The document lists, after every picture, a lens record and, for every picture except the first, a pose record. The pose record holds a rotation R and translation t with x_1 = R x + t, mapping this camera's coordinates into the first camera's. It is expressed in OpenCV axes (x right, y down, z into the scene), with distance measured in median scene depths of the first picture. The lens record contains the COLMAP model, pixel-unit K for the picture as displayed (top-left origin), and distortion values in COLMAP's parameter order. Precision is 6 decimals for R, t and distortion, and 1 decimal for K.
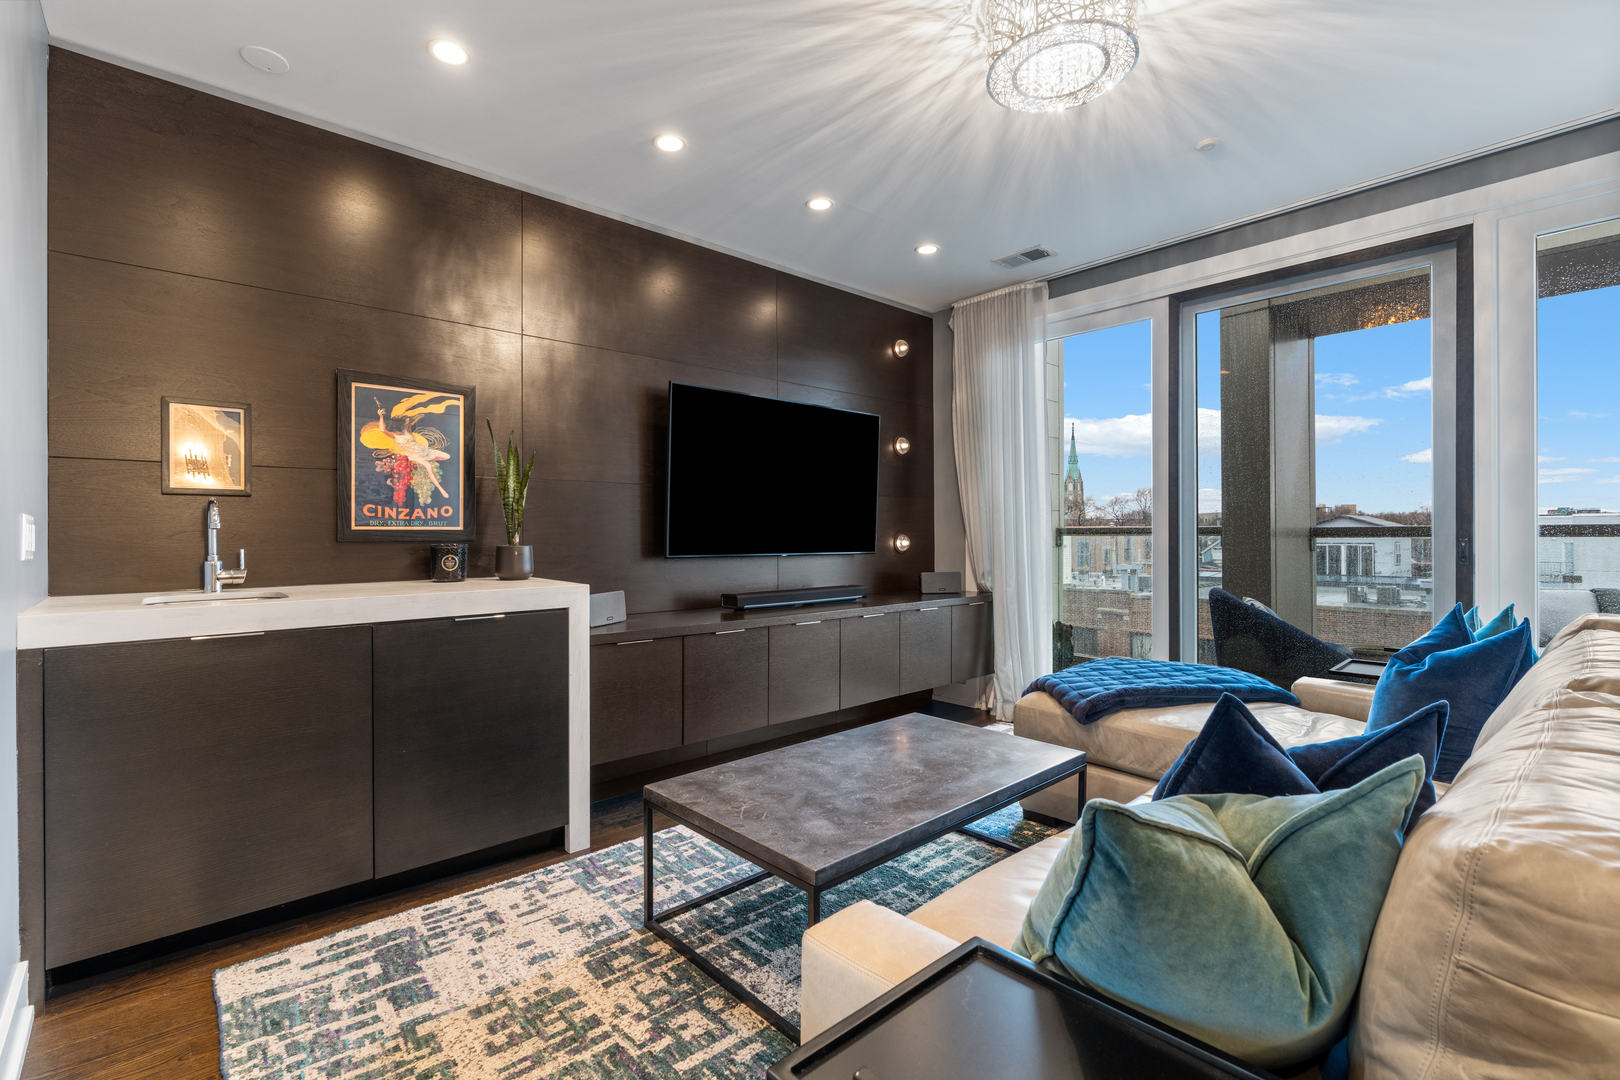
lens RADIAL K [[730.9, 0, 803.0], [0, 730.9, 536.1], [0, 0, 1]] dist [-0.014766, 0.006452]
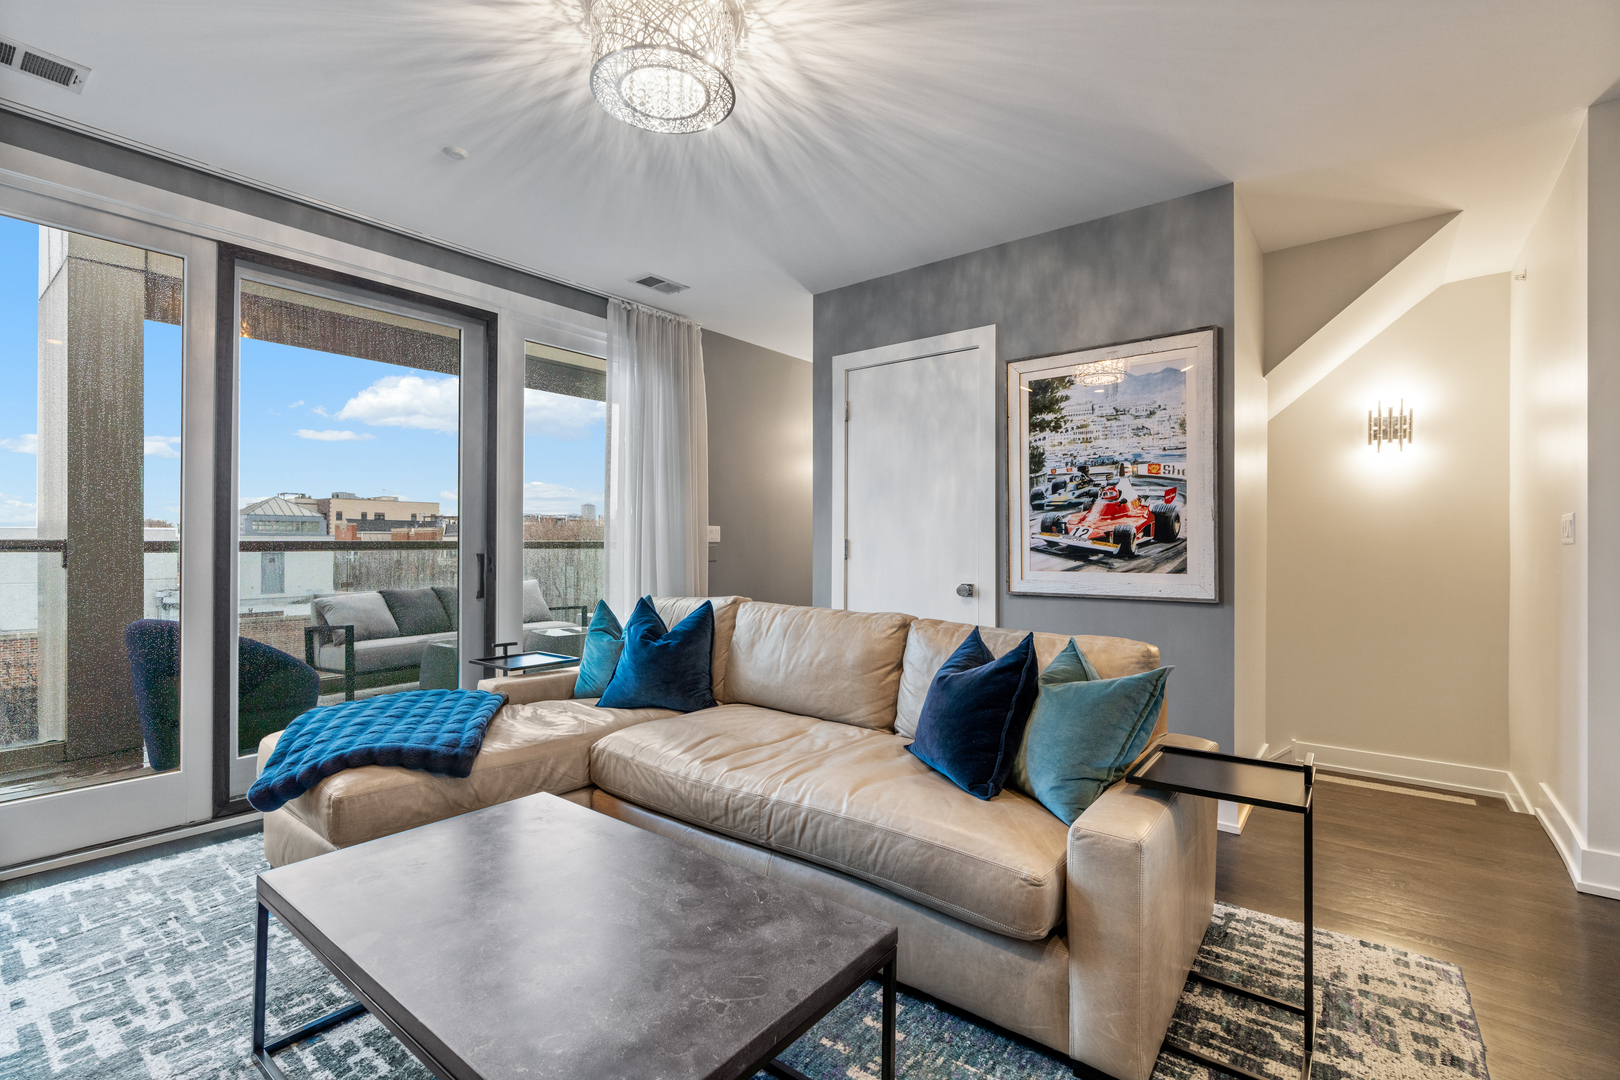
lens RADIAL K [[730.9, 0, 803.0], [0, 730.9, 536.1], [0, 0, 1]] dist [-0.014766, 0.006452]
pose [[-0.171316, 0.017650, 0.985058, -0.435871], [0.002186, 0.999844, -0.017535, -0.004813], [-0.985214, -0.000851, -0.171328, 0.642566]]
